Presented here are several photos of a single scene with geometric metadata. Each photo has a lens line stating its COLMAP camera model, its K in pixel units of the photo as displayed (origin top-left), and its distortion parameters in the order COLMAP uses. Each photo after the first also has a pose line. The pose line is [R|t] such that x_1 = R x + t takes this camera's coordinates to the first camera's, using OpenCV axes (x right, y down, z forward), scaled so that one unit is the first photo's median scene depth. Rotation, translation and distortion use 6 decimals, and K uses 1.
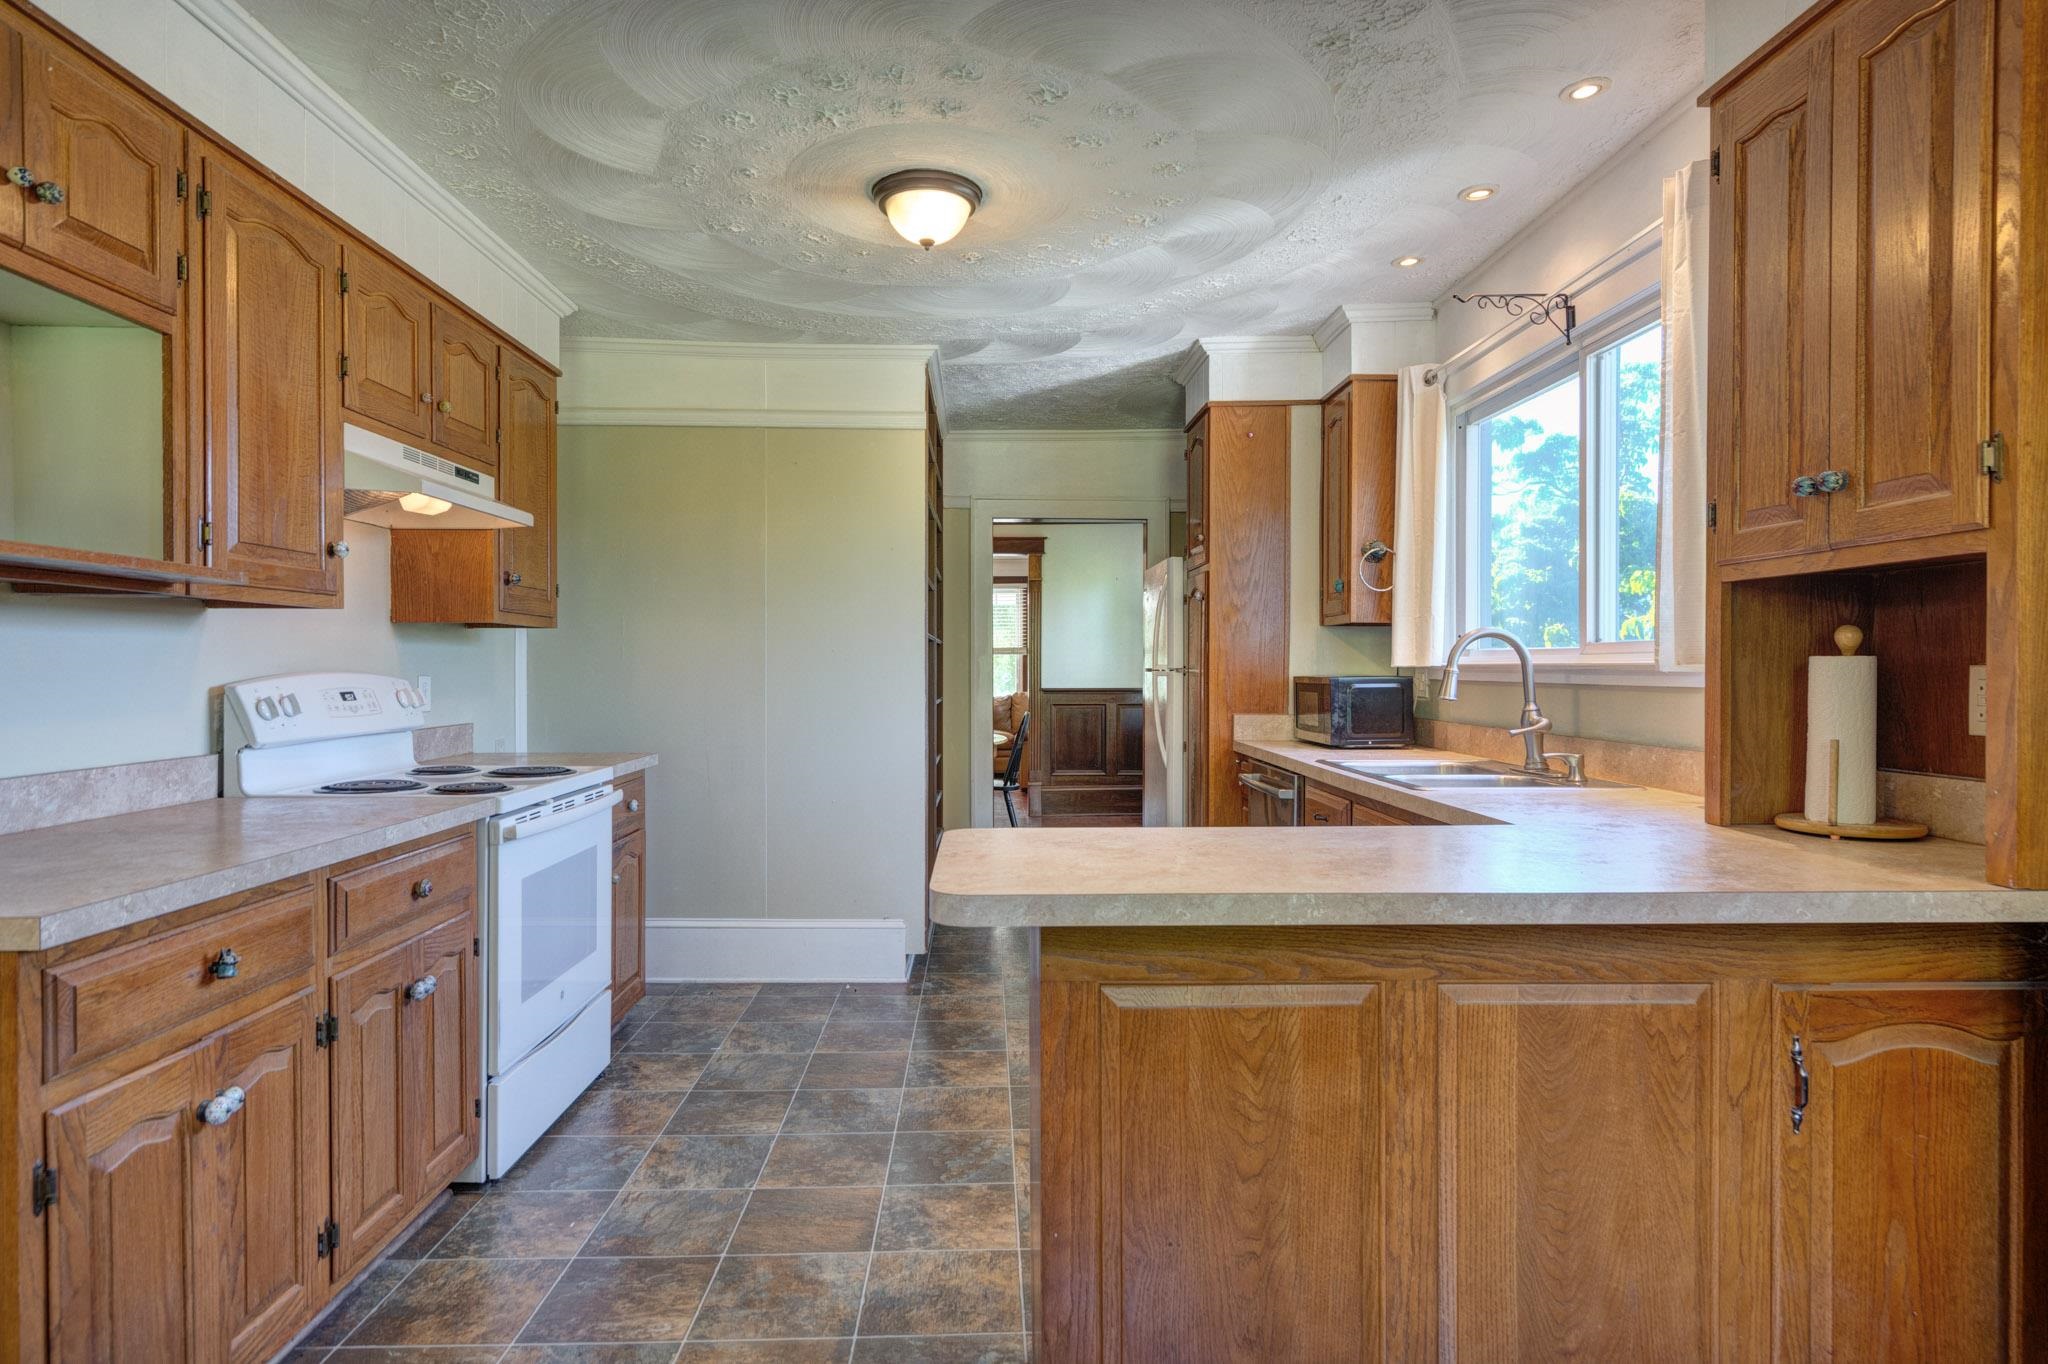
lens RADIAL K [[1173.5, 0, 1032.6], [0, 1173.5, 672.6], [0, 0, 1]] dist [0.008250, -0.002243]
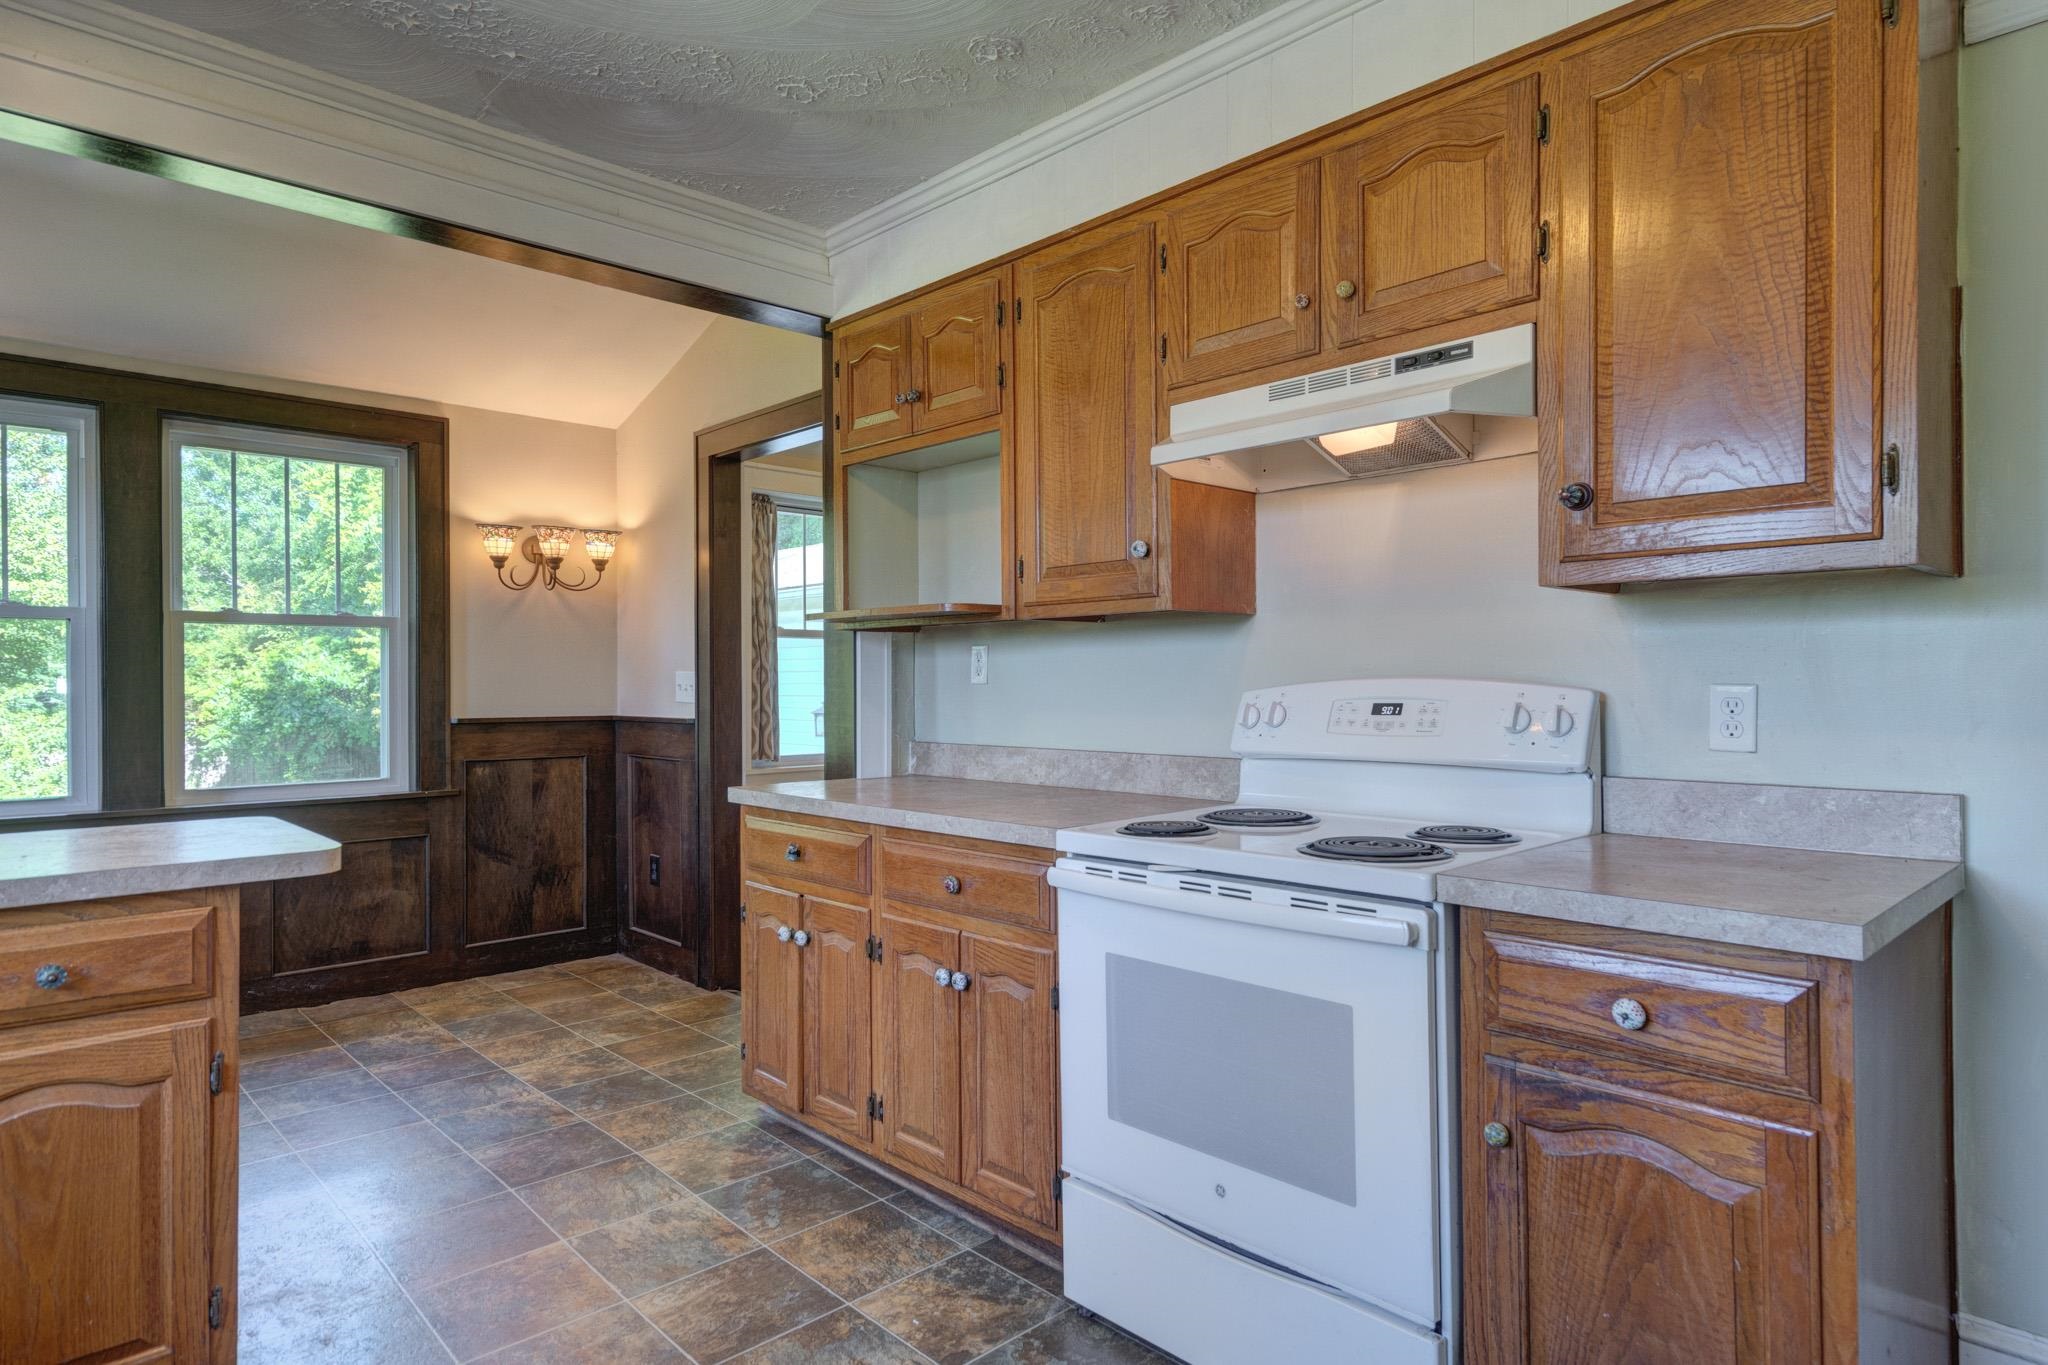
lens RADIAL K [[1173.5, 0, 1025.1], [0, 1173.5, 673.6], [0, 0, 1]] dist [0.008250, -0.002243]
pose [[-0.757617, 0.002808, -0.652693, 0.025287], [-0.006823, 0.999902, 0.012222, -0.005080], [0.652663, 0.013713, -0.757524, 0.845020]]
